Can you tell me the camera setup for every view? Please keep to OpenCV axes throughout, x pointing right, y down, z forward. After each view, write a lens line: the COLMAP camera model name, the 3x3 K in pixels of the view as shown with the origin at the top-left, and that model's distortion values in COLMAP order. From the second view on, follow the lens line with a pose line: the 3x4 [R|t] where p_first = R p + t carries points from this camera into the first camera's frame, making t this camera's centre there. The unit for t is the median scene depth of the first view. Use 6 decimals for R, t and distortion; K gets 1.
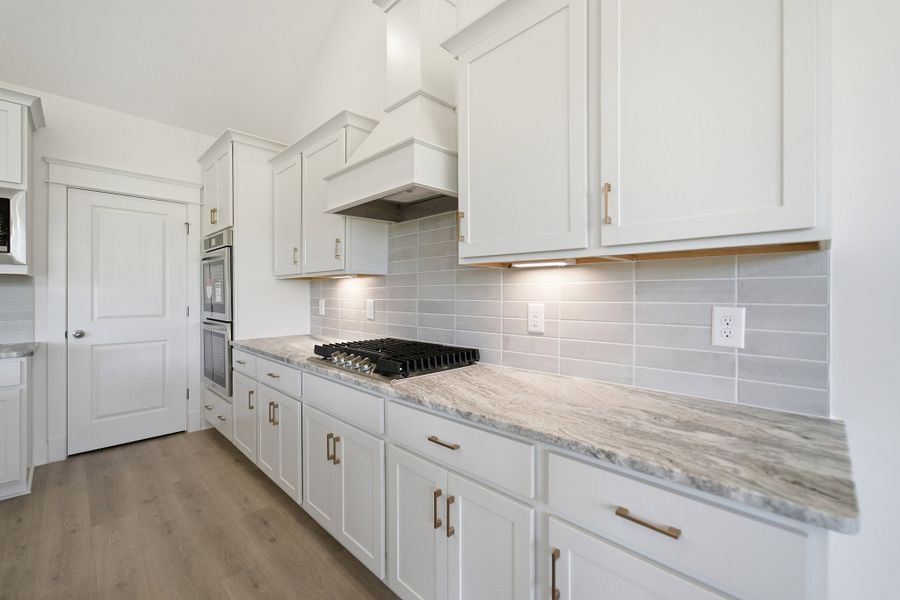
lens RADIAL K [[378.6, 0, 454.3], [0, 378.6, 297.4], [0, 0, 1]] dist [0.001272, 0.000267]
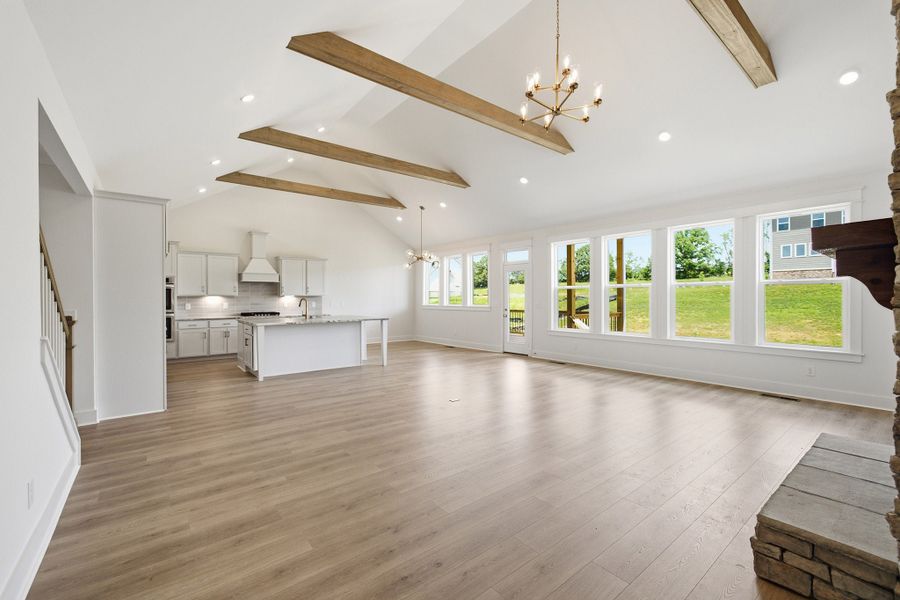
lens RADIAL K [[385.6, 0, 449.1], [0, 385.6, 296.2], [0, 0, 1]] dist [-0.016810, 0.000162]
pose [[0.127650, 0.000425, 0.991819, -3.440982], [0.008550, 0.999962, -0.001528, -0.032987], [-0.991782, 0.008675, 0.127642, -1.414689]]
